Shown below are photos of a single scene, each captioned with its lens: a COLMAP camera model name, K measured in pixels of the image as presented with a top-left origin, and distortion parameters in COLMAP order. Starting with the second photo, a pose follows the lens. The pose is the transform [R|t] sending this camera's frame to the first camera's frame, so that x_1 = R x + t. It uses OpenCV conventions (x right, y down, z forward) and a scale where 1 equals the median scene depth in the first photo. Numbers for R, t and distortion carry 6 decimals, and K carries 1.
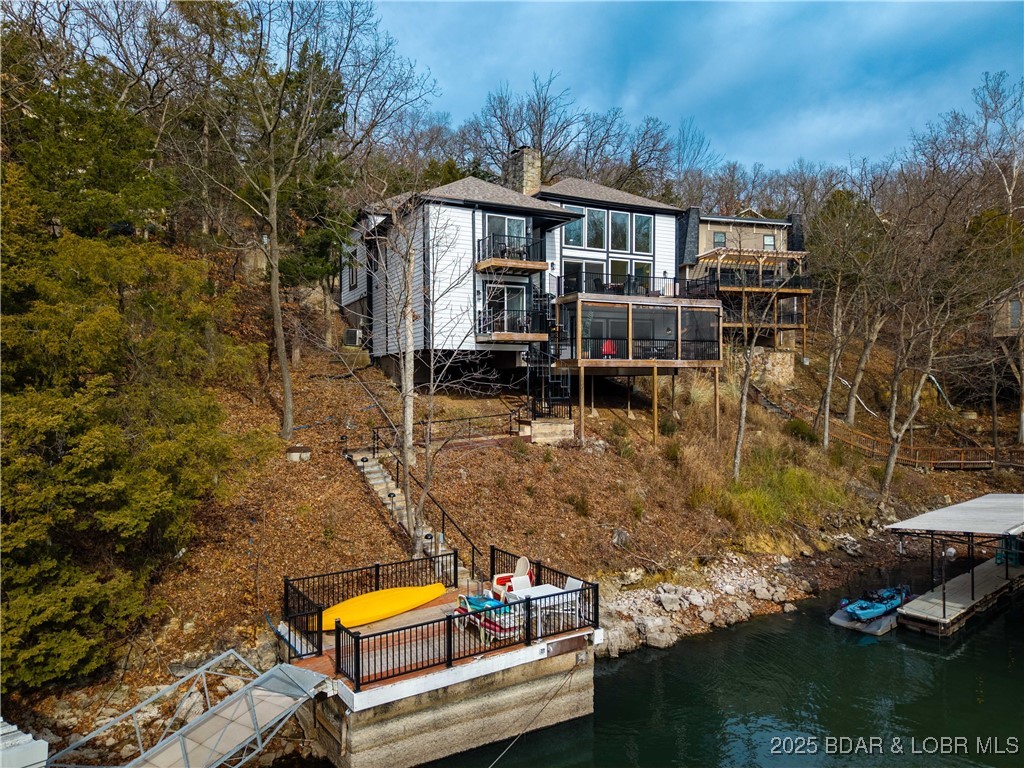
lens RADIAL K [[684.8, 0, 504.9], [0, 684.8, 383.8], [0, 0, 1]] dist [0.027609, -0.033454]
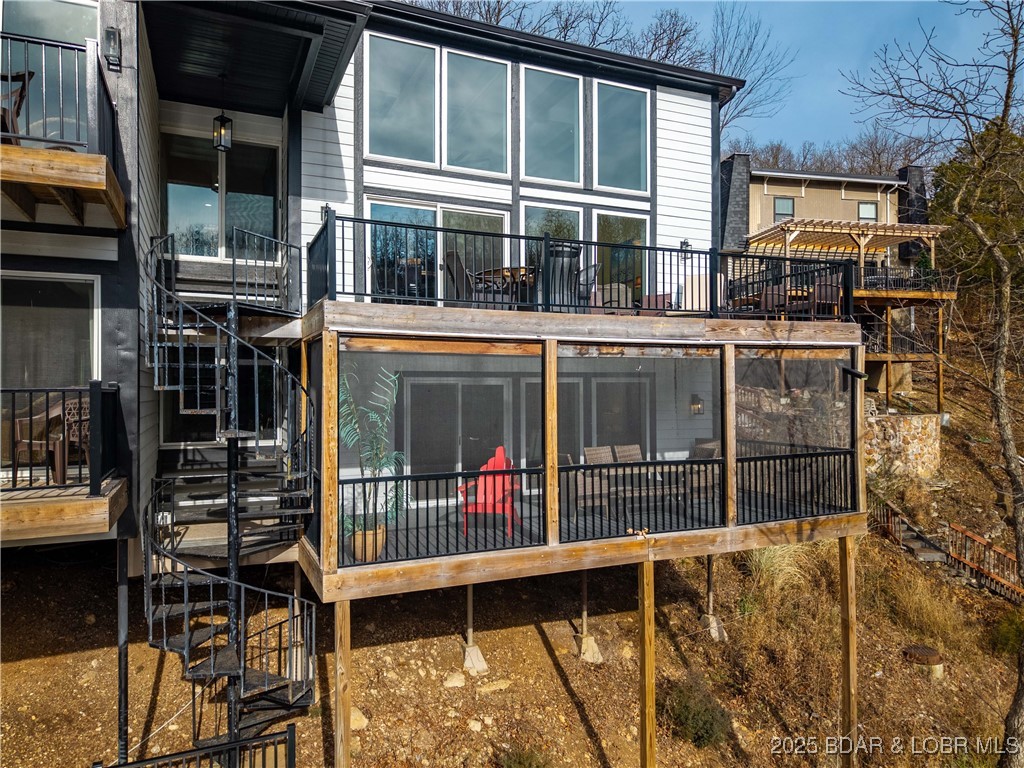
lens RADIAL K [[684.8, 0, 509.3], [0, 684.8, 384.8], [0, 0, 1]] dist [0.027609, -0.033454]
pose [[0.999322, -0.001872, -0.036770, 0.164364], [0.001508, 0.999949, -0.009938, -0.090200], [0.036787, 0.009876, 0.999274, 0.677363]]
